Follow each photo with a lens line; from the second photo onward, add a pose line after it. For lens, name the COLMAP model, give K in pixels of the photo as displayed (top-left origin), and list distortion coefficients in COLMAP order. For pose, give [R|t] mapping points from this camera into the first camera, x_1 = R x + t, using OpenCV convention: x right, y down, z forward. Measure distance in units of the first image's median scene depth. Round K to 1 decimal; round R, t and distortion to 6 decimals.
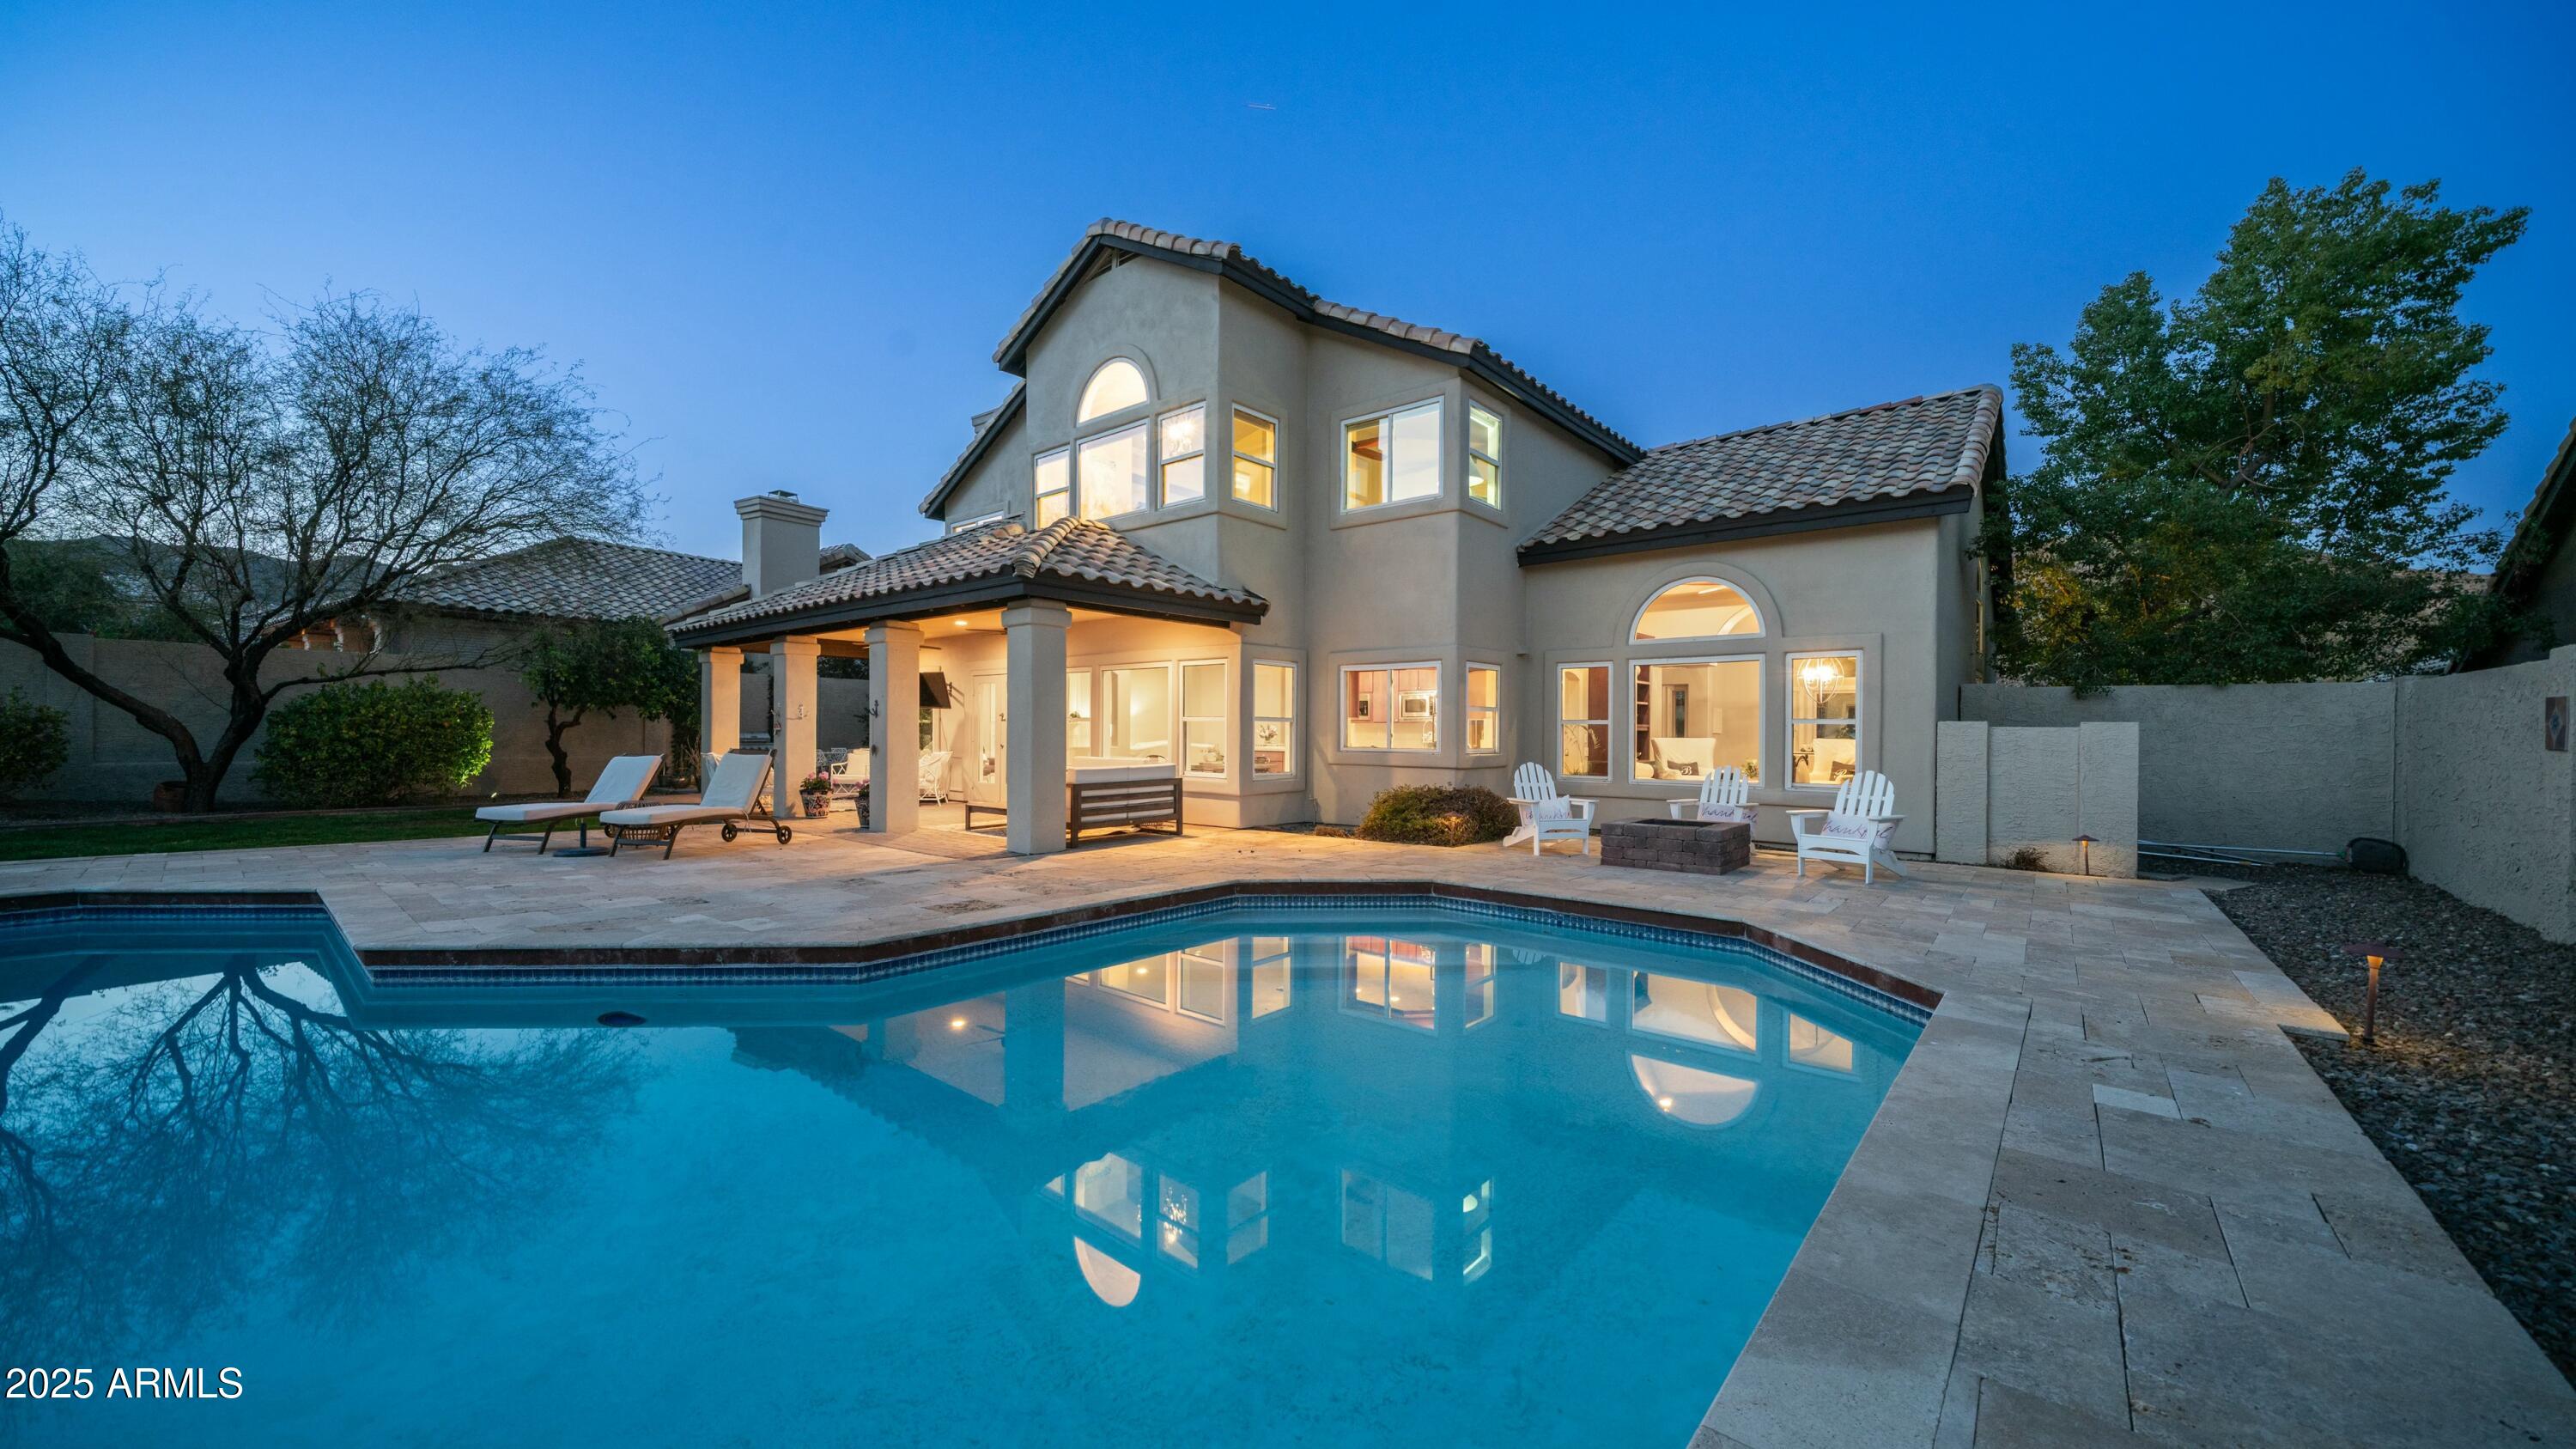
lens RADIAL K [[936.3, 0, 1265.9], [0, 936.3, 730.6], [0, 0, 1]] dist [-0.005553, -0.000125]
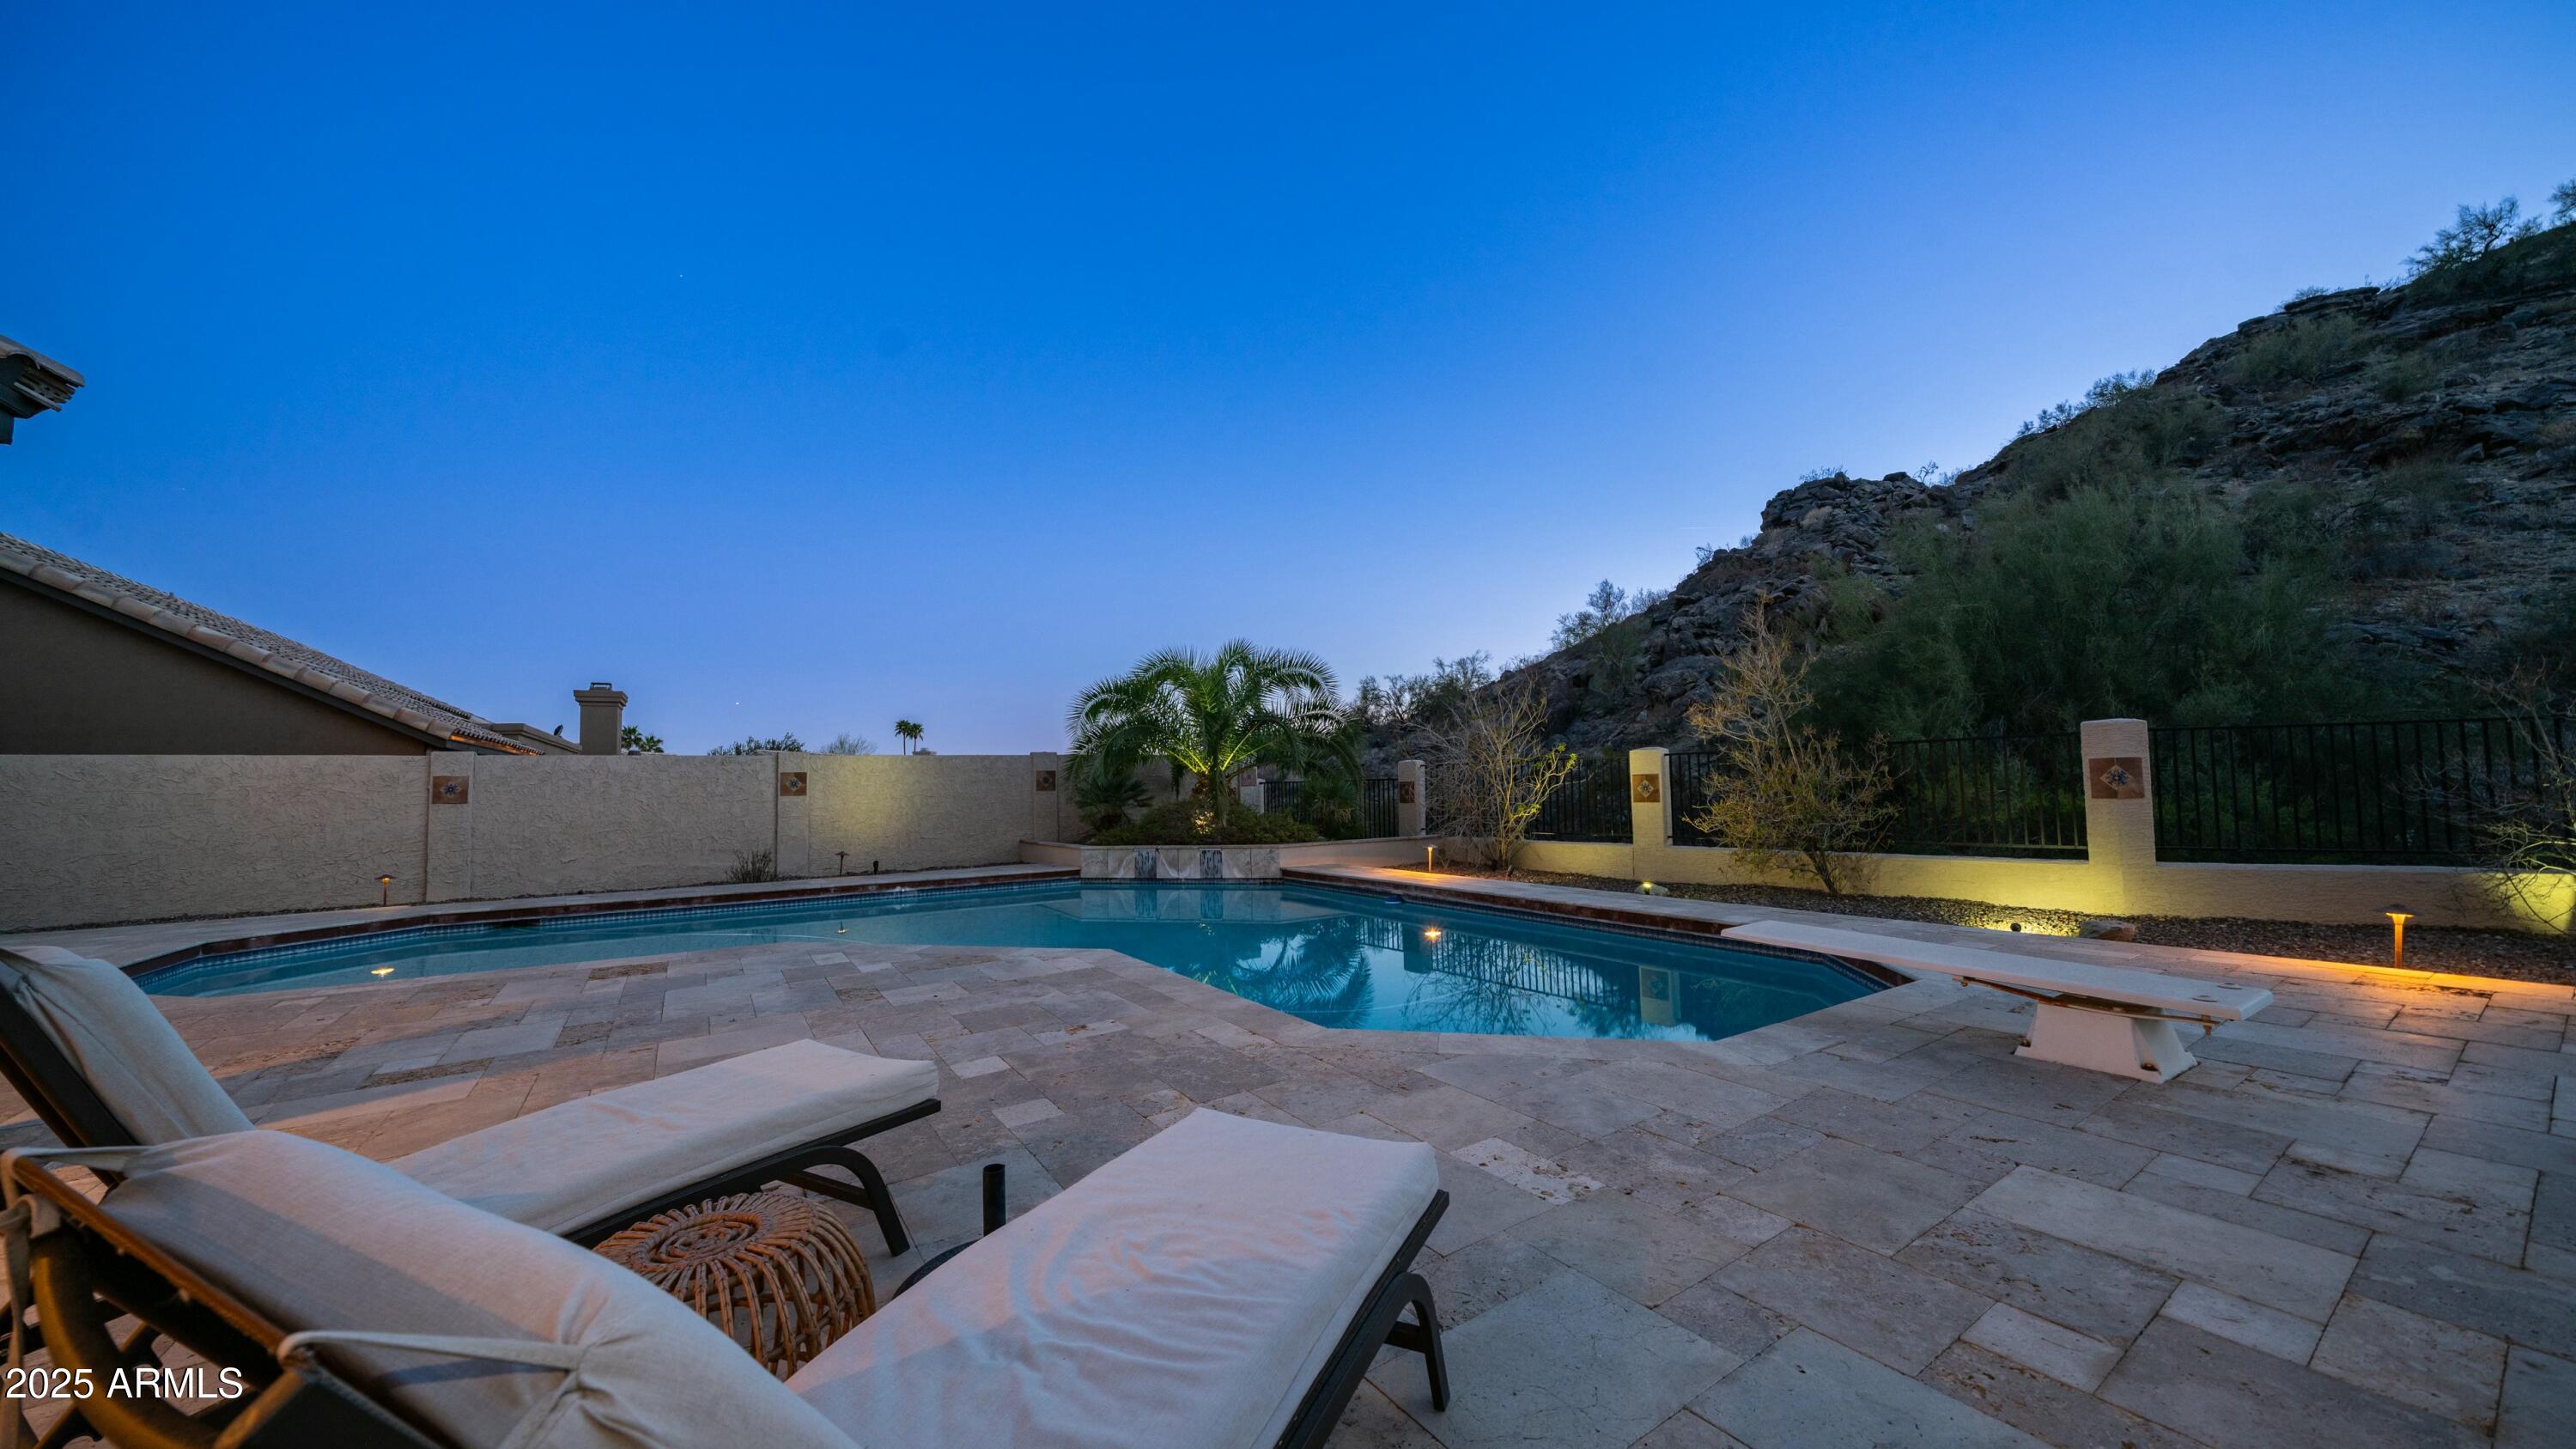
lens RADIAL K [[881.2, 0, 1267.1], [0, 881.2, 714.8], [0, 0, 1]] dist [-0.007222, 0.000564]
pose [[-0.956617, 0.037900, 0.288874, -0.592489], [0.015350, 0.996682, -0.079933, 0.001554], [-0.290945, -0.072031, -0.954024, 0.817047]]
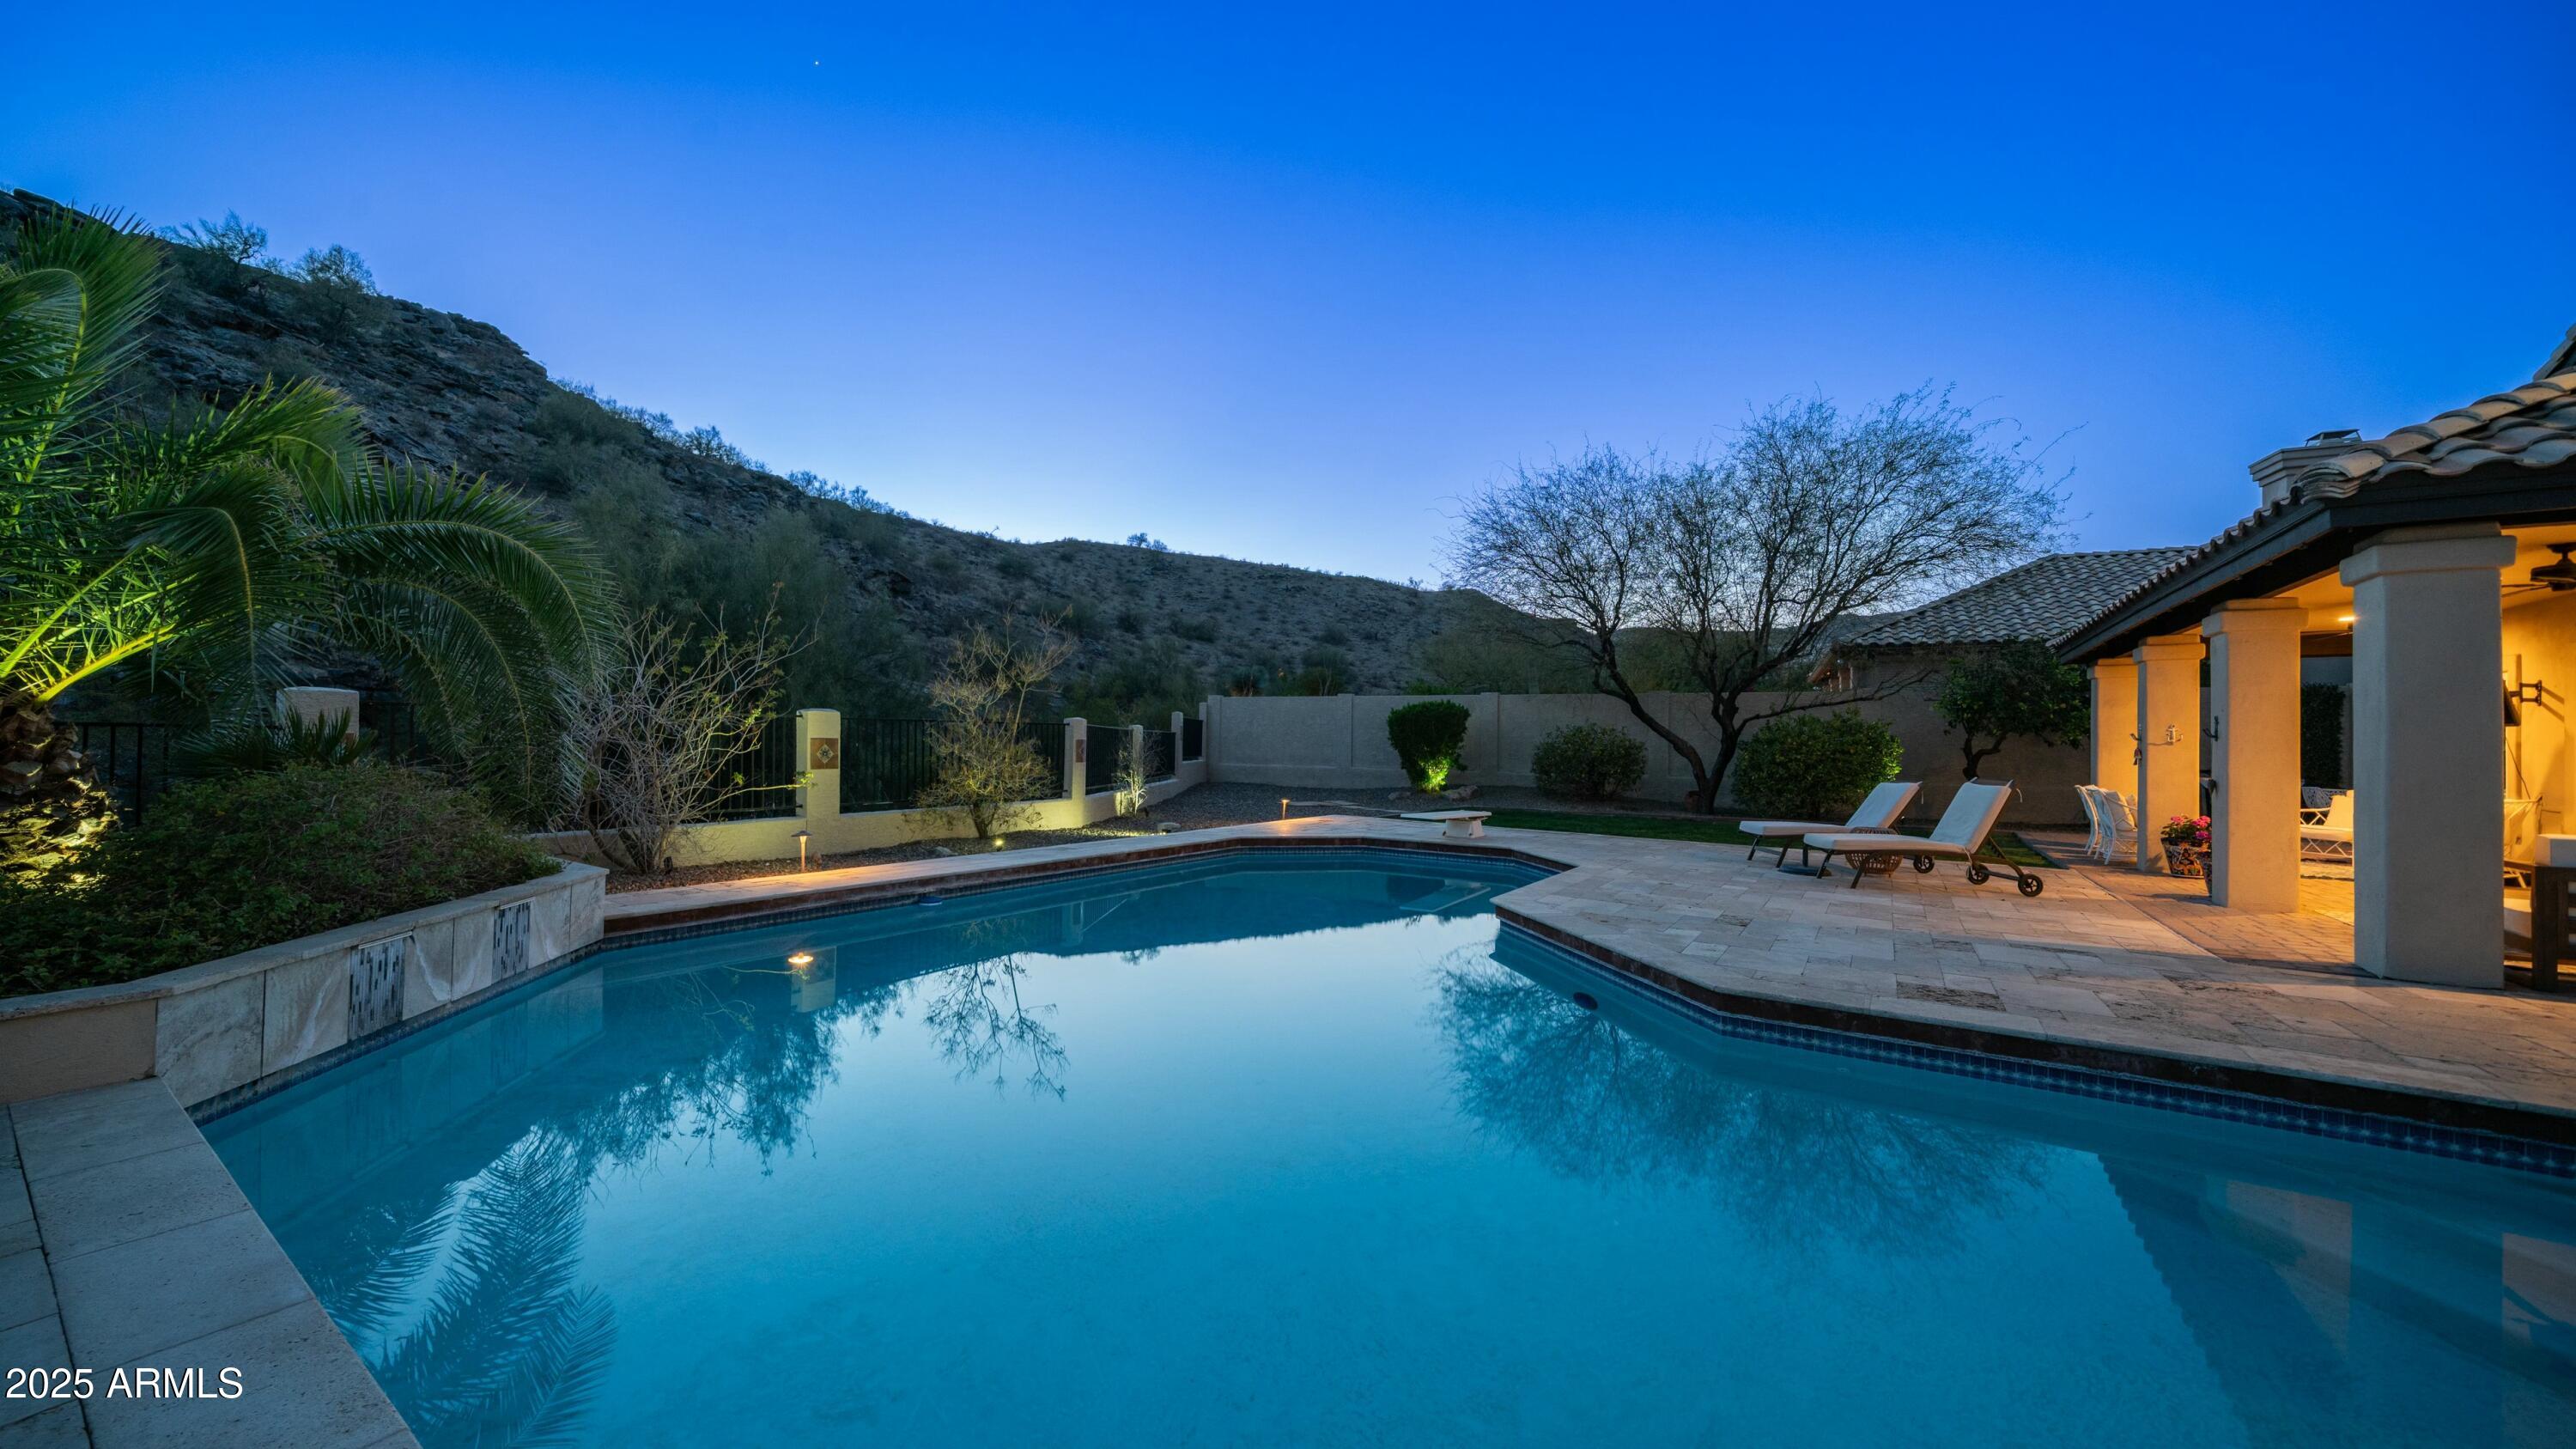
lens RADIAL K [[936.3, 0, 1272.0], [0, 936.3, 732.3], [0, 0, 1]] dist [-0.005553, -0.000125]
pose [[0.127712, -0.018020, -0.991648, 0.161891], [-0.013582, 0.999709, -0.019915, 0.002377], [0.991718, 0.016012, 0.127430, 0.184511]]
